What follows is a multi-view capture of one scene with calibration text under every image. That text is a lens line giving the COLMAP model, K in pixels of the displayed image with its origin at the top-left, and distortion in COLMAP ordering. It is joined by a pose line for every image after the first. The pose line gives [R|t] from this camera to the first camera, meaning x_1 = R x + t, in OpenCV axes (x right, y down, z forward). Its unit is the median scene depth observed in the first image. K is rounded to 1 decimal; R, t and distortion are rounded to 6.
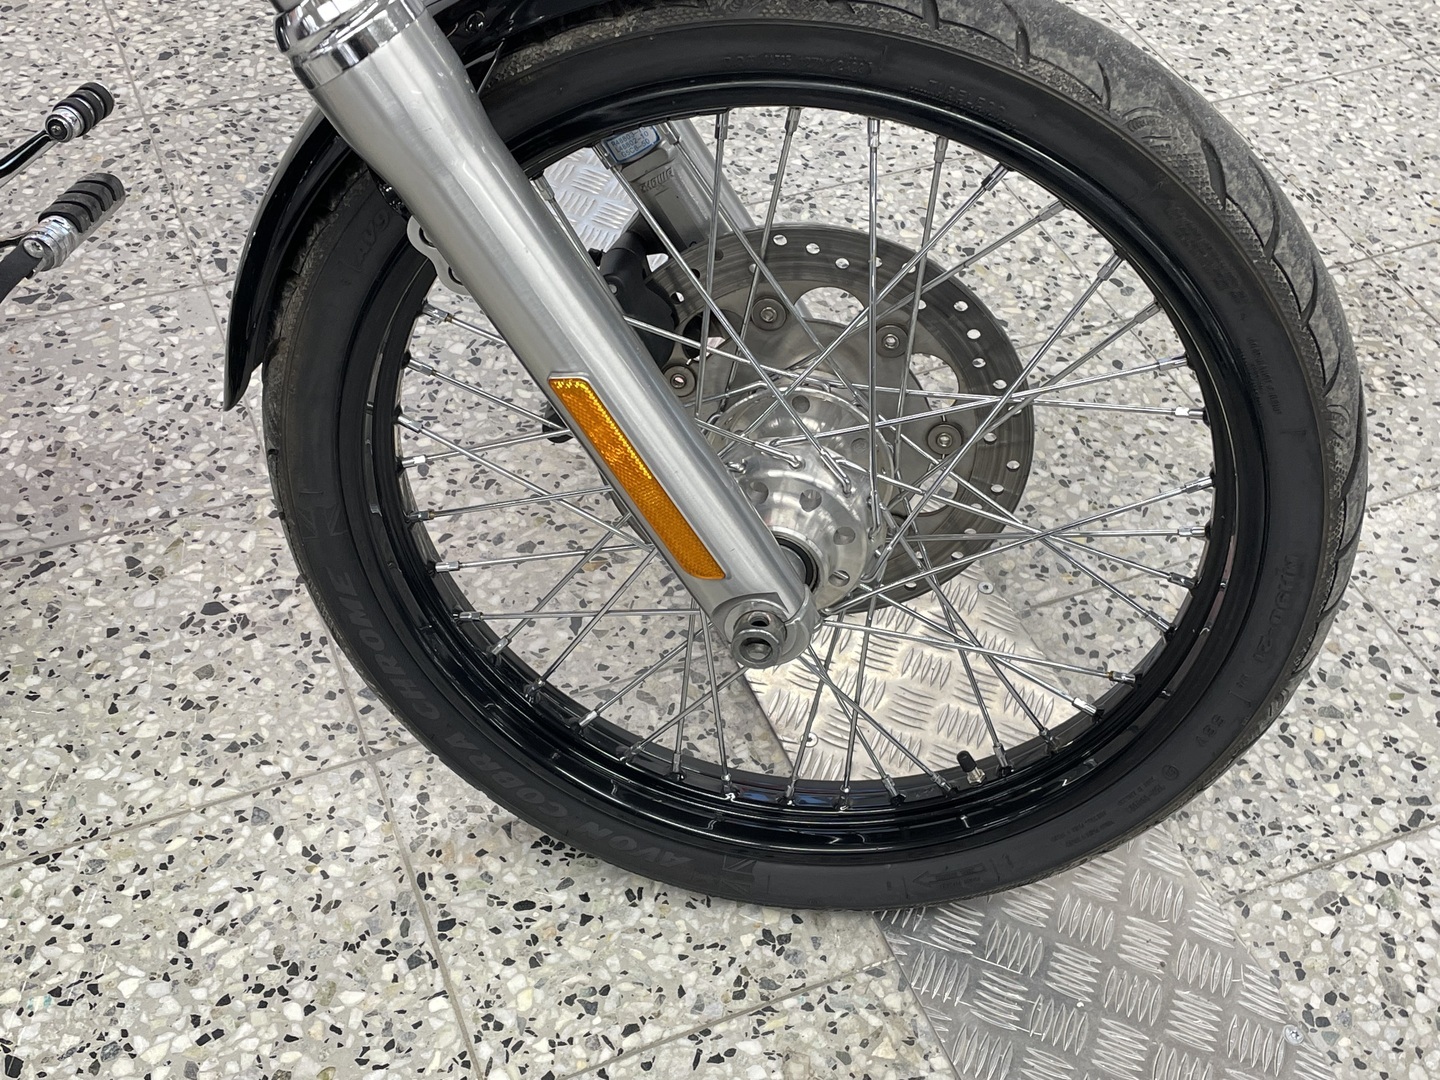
lens RADIAL K [[1736.8, 0, 728.1], [0, 1736.8, 549.9], [0, 0, 1]] dist [0.103362, -0.163979]
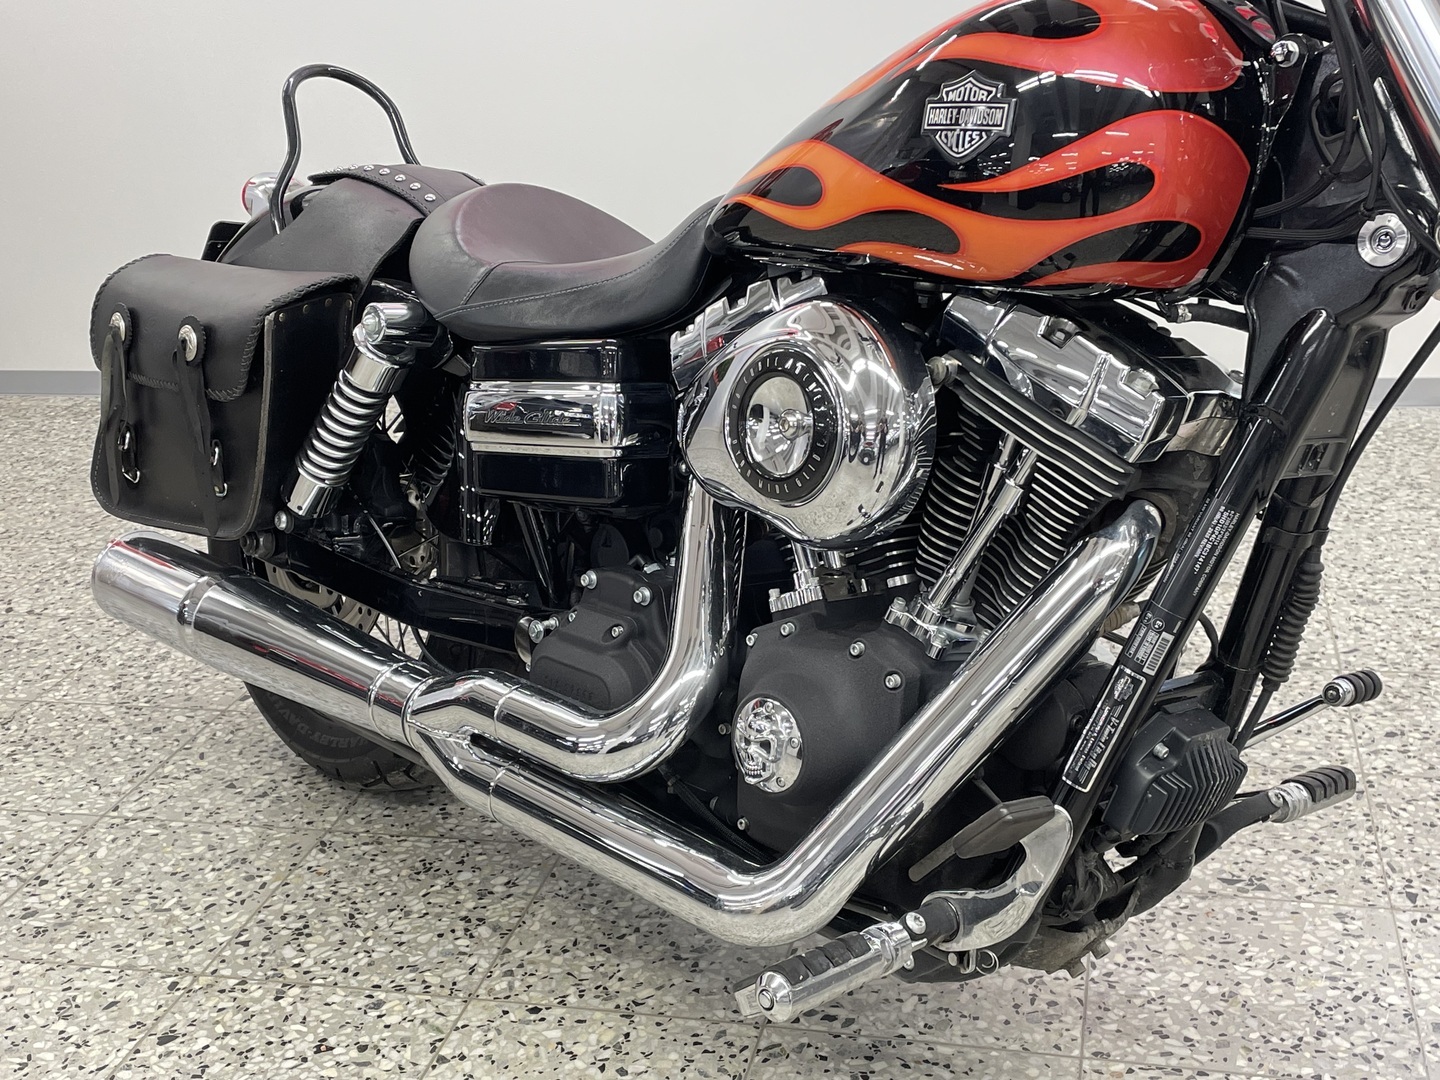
lens RADIAL K [[1736.8, 0, 728.1], [0, 1736.8, 549.9], [0, 0, 1]] dist [0.103362, -0.163979]
pose [[0.799774, 0.110164, -0.590106, -0.015233], [-0.367013, 0.867629, -0.335442, 0.172442], [0.475040, 0.484854, 0.734339, -0.084165]]
